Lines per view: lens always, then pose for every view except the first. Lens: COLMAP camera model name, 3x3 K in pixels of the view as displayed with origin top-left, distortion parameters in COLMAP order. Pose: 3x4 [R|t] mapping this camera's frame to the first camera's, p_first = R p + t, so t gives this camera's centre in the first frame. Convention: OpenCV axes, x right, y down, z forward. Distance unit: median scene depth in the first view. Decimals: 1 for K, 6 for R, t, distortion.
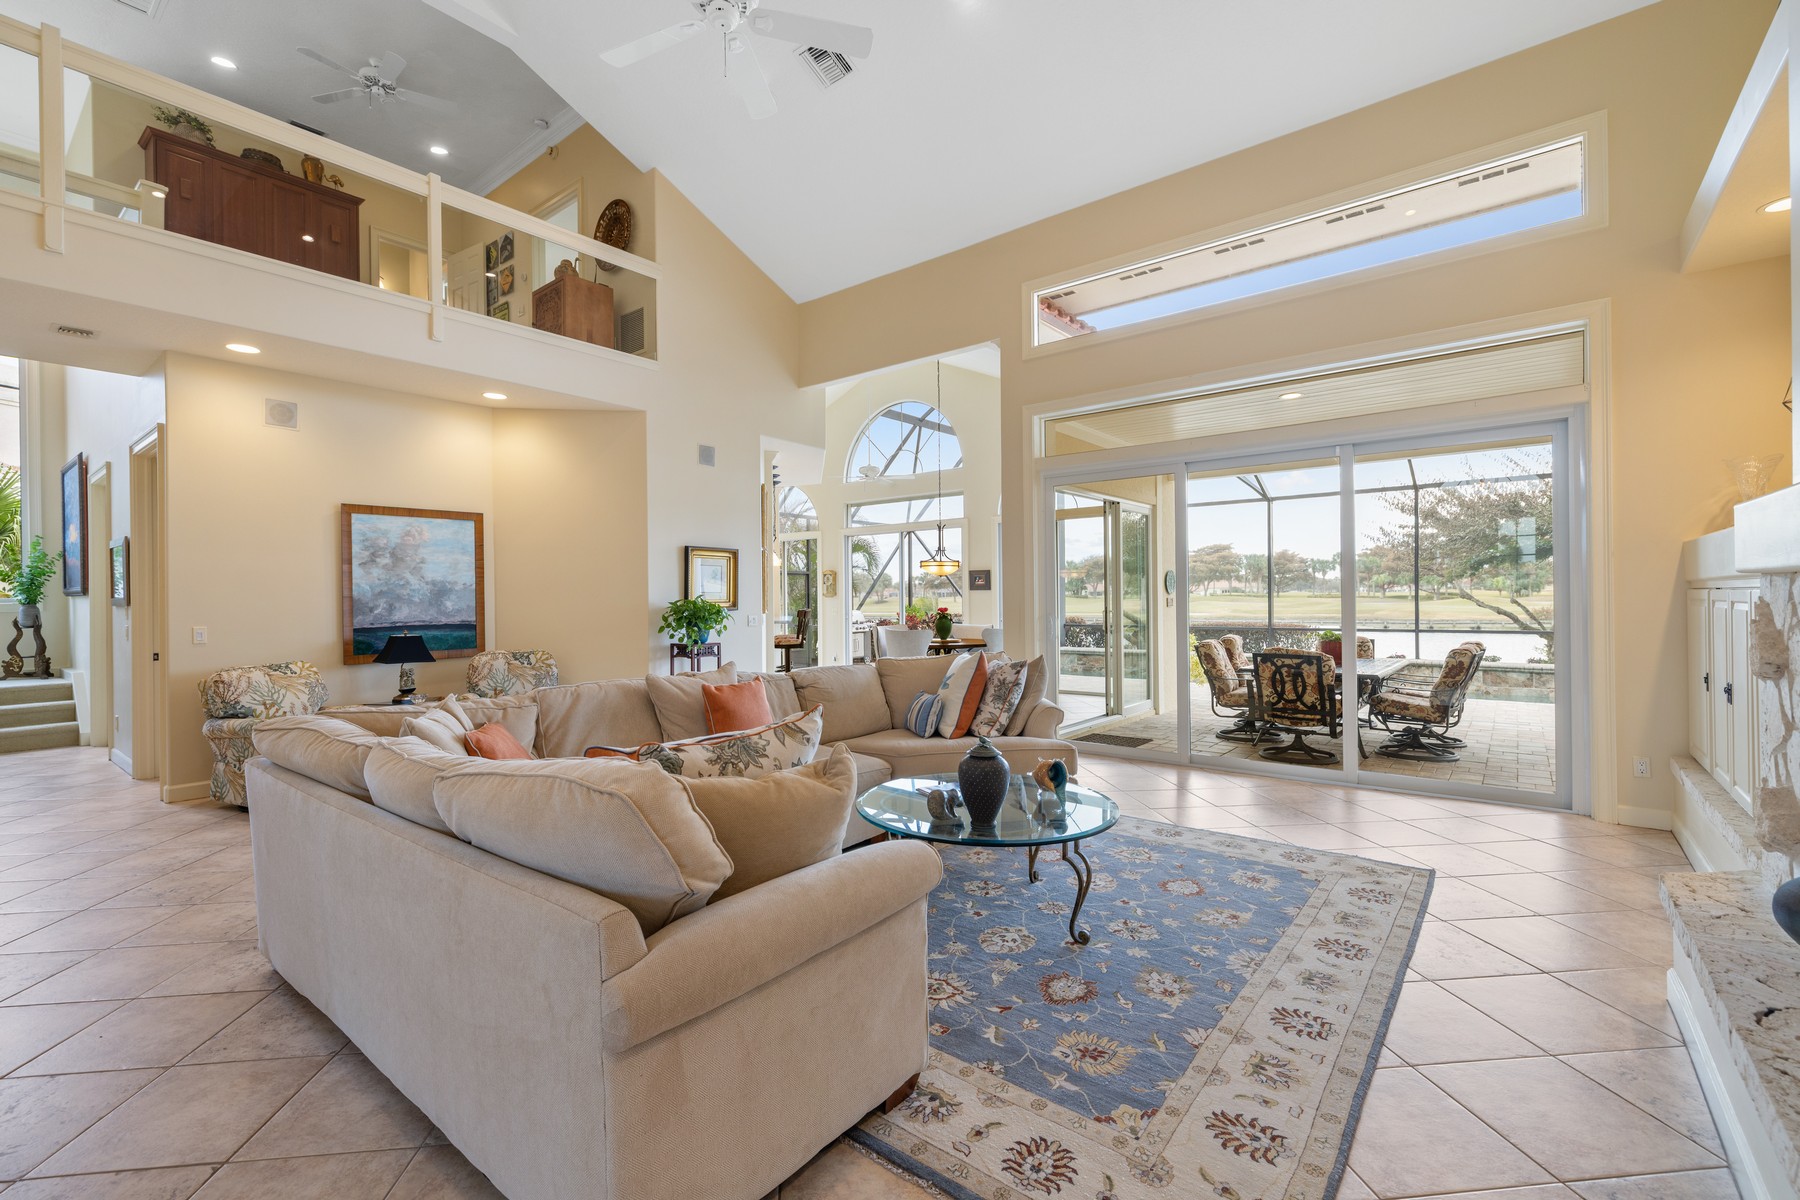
lens RADIAL K [[768.4, 0, 871.9], [0, 768.4, 594.4], [0, 0, 1]] dist [0.009804, -0.000899]
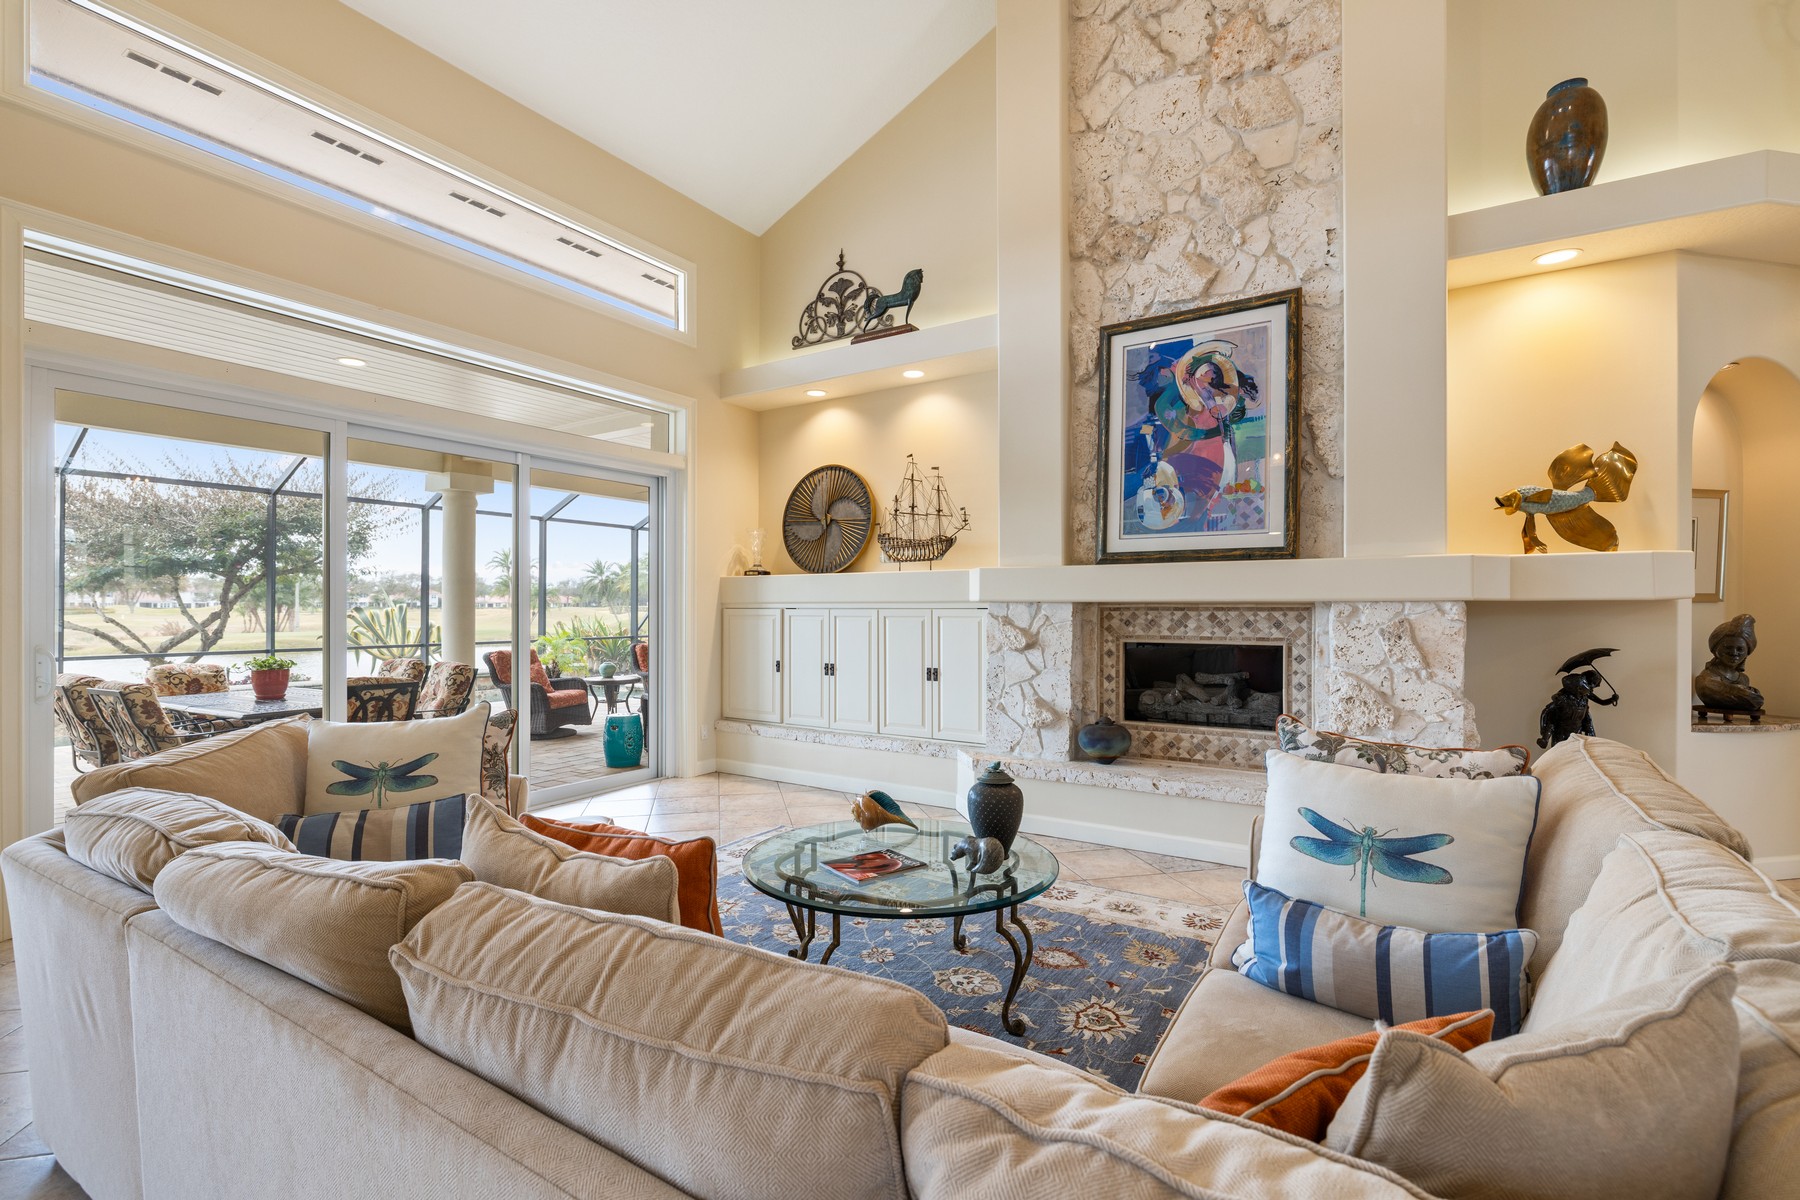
lens RADIAL K [[815.8, 0, 891.7], [0, 815.8, 606.5], [0, 0, 1]] dist [-0.005501, 0.002782]
pose [[-0.128551, 0.012759, 0.991621, -0.374284], [-0.002805, 0.999909, -0.013229, 0.005812], [-0.991699, -0.004482, -0.128504, 0.578409]]
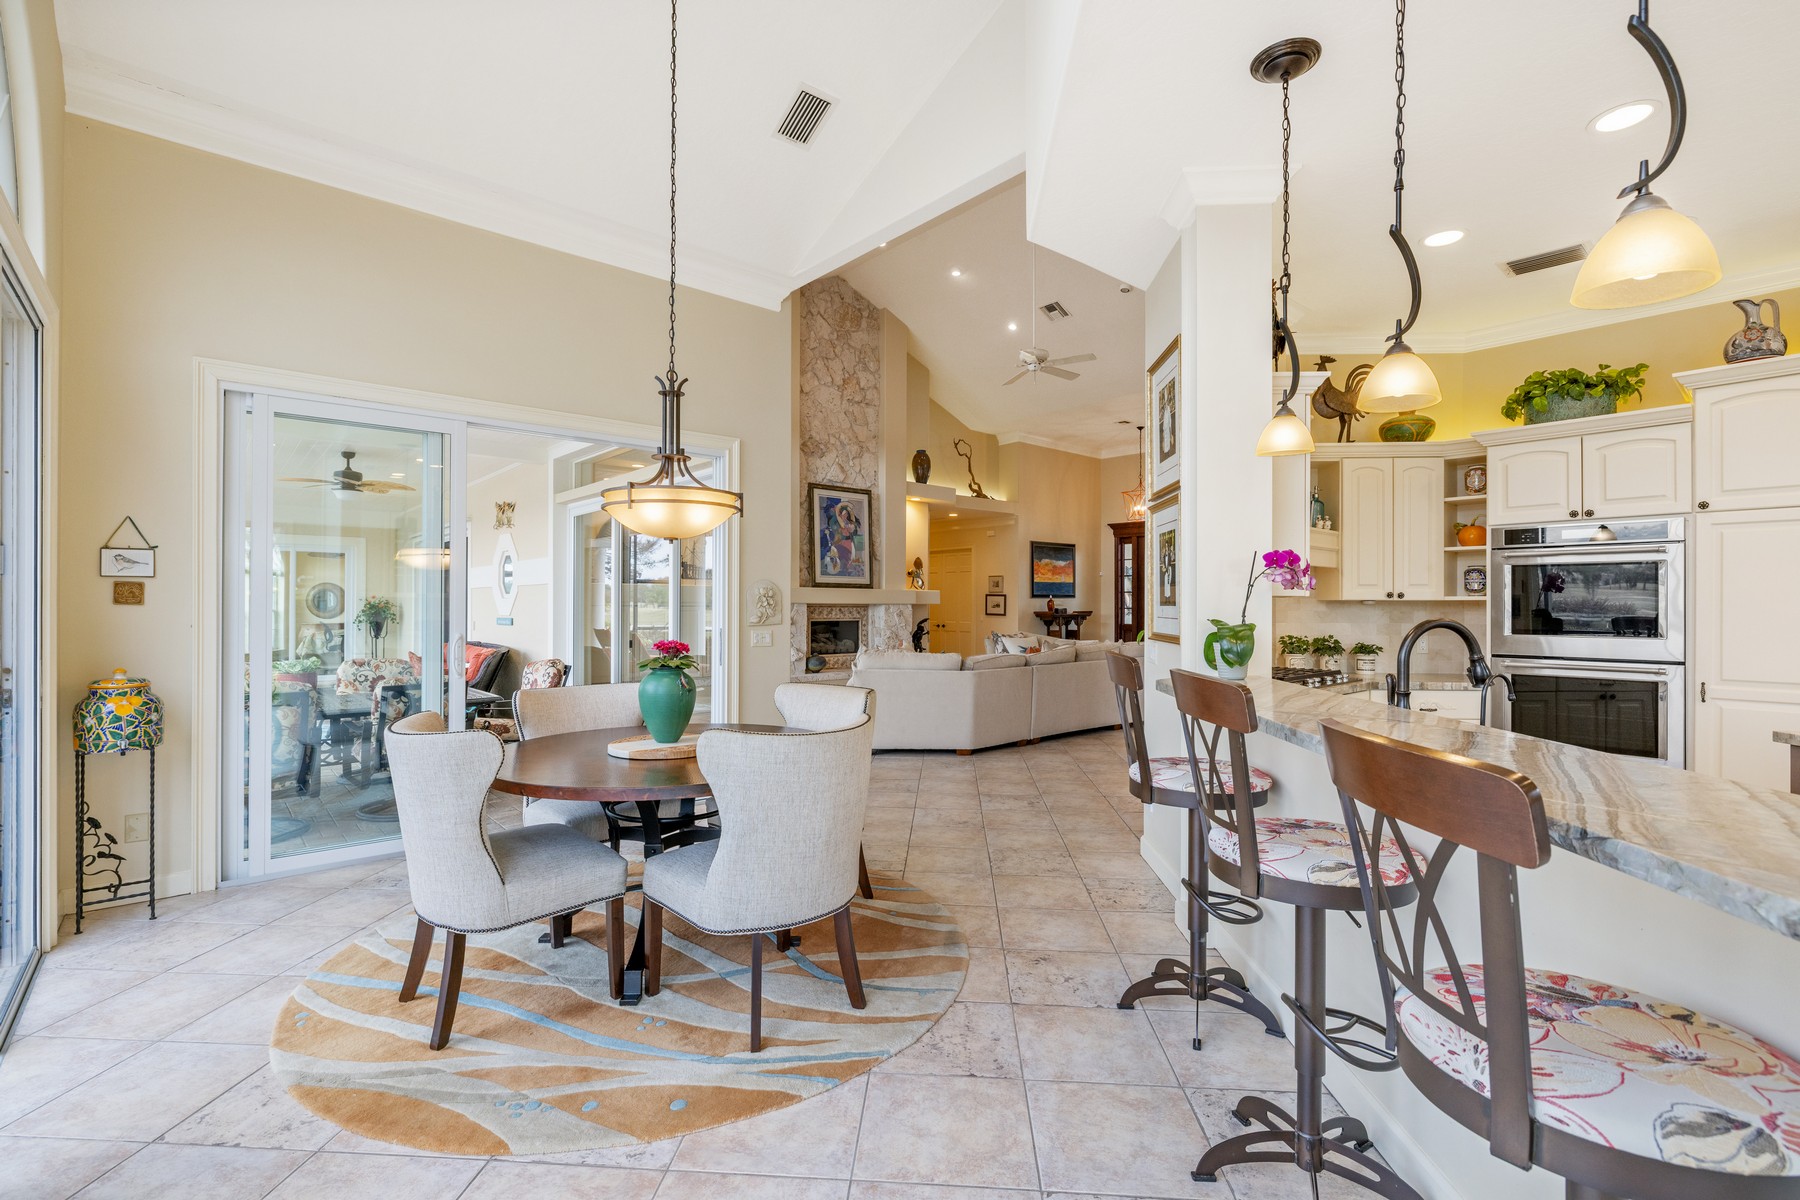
lens RADIAL K [[815.8, 0, 894.1], [0, 815.8, 604.5], [0, 0, 1]] dist [-0.005501, 0.002782]
pose [[-0.988907, 0.005818, 0.148422, -0.073813], [0.004975, 0.999969, -0.006053, 0.004729], [-0.148452, -0.005247, -0.988906, 2.019384]]
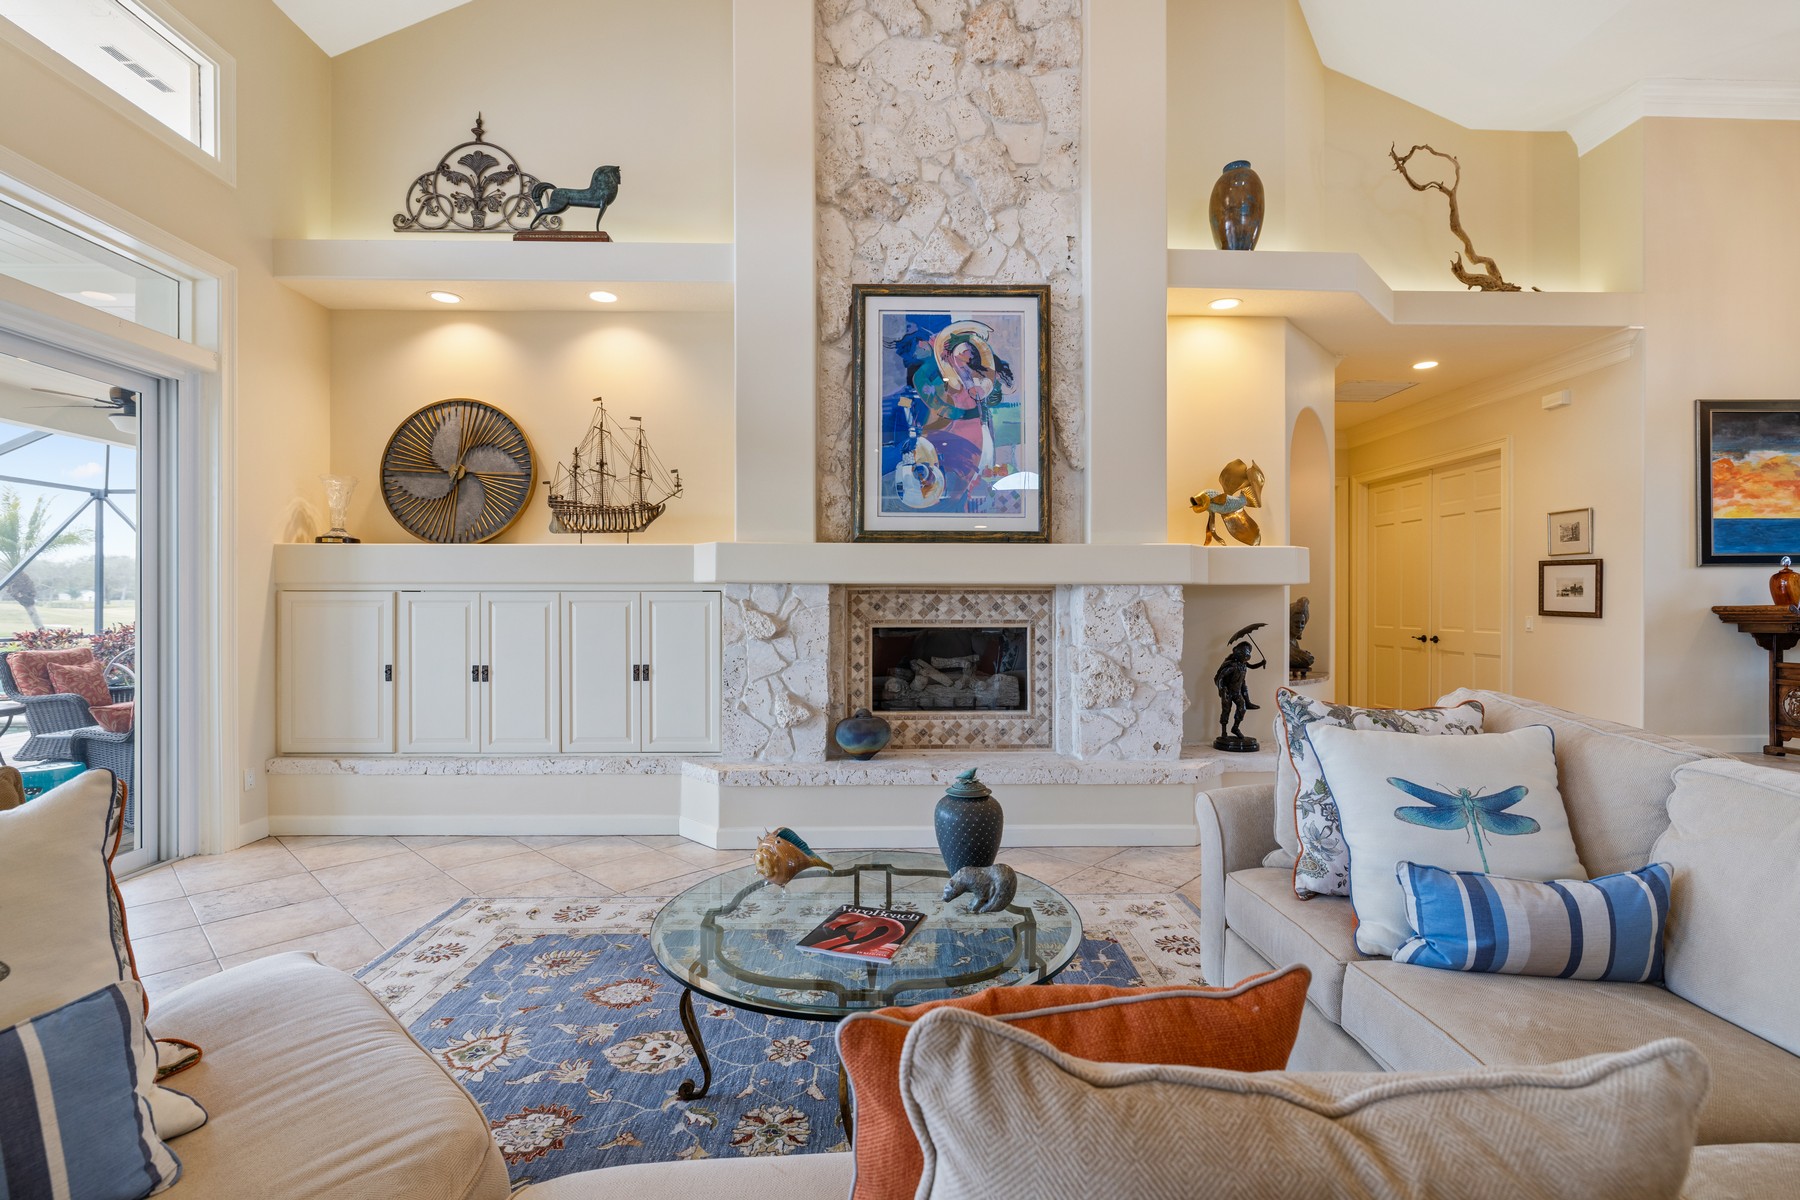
lens RADIAL K [[815.8, 0, 896.8], [0, 815.8, 604.9], [0, 0, 1]] dist [-0.005501, 0.002782]
pose [[-0.669016, 0.008591, 0.743198, -0.183754], [0.004174, 0.999961, -0.007802, 0.014702], [-0.743236, -0.002118, -0.669026, 0.731760]]
